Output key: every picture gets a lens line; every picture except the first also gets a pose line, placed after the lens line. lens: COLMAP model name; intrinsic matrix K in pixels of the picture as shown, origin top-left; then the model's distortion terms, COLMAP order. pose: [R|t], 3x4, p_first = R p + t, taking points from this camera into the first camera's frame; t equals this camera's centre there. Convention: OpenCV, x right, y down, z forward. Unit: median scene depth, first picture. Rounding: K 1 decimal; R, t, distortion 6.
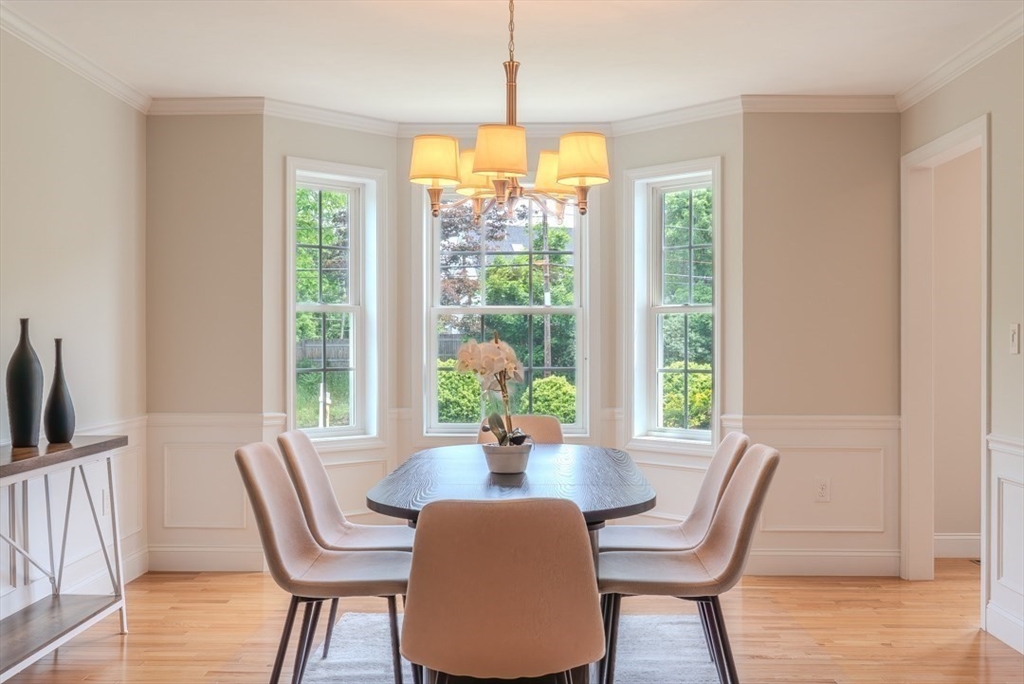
lens RADIAL K [[1045.1, 0, 512.0], [0, 1045.1, 342.0], [0, 0, 1]] dist [0.003047, -0.003690]
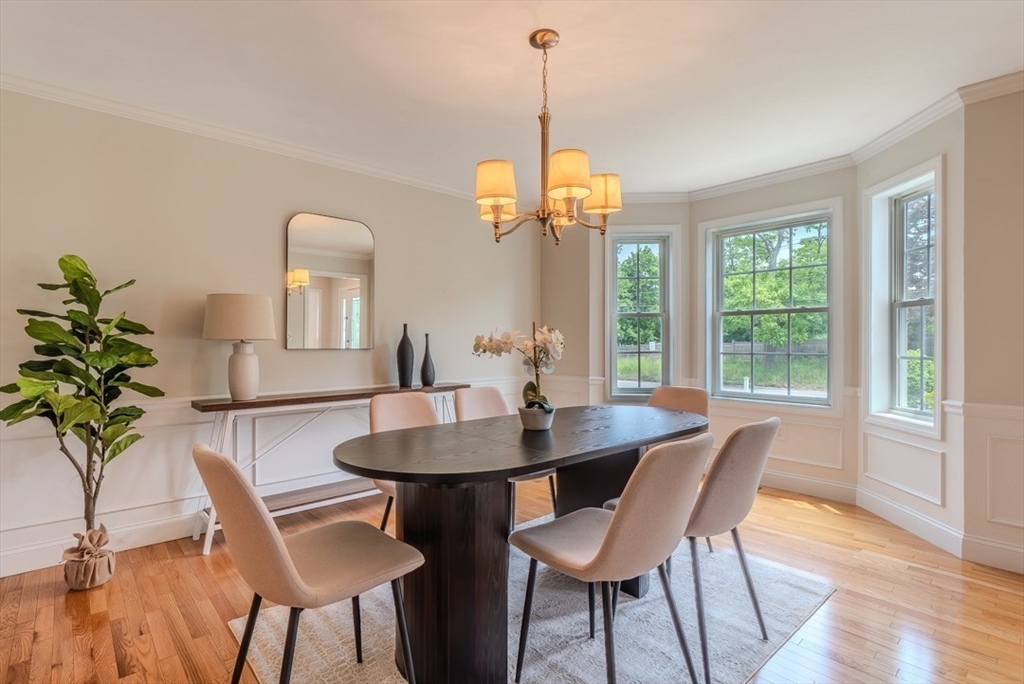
lens RADIAL K [[492.0, 0, 512.0], [0, 492.0, 342.0], [0, 0, 1]] dist [-0.004100, -0.000131]
pose [[0.690706, -0.000580, -0.723135, 0.262484], [0.002873, 0.999994, 0.001943, 0.008877], [0.723130, -0.003420, 0.690703, 0.350583]]
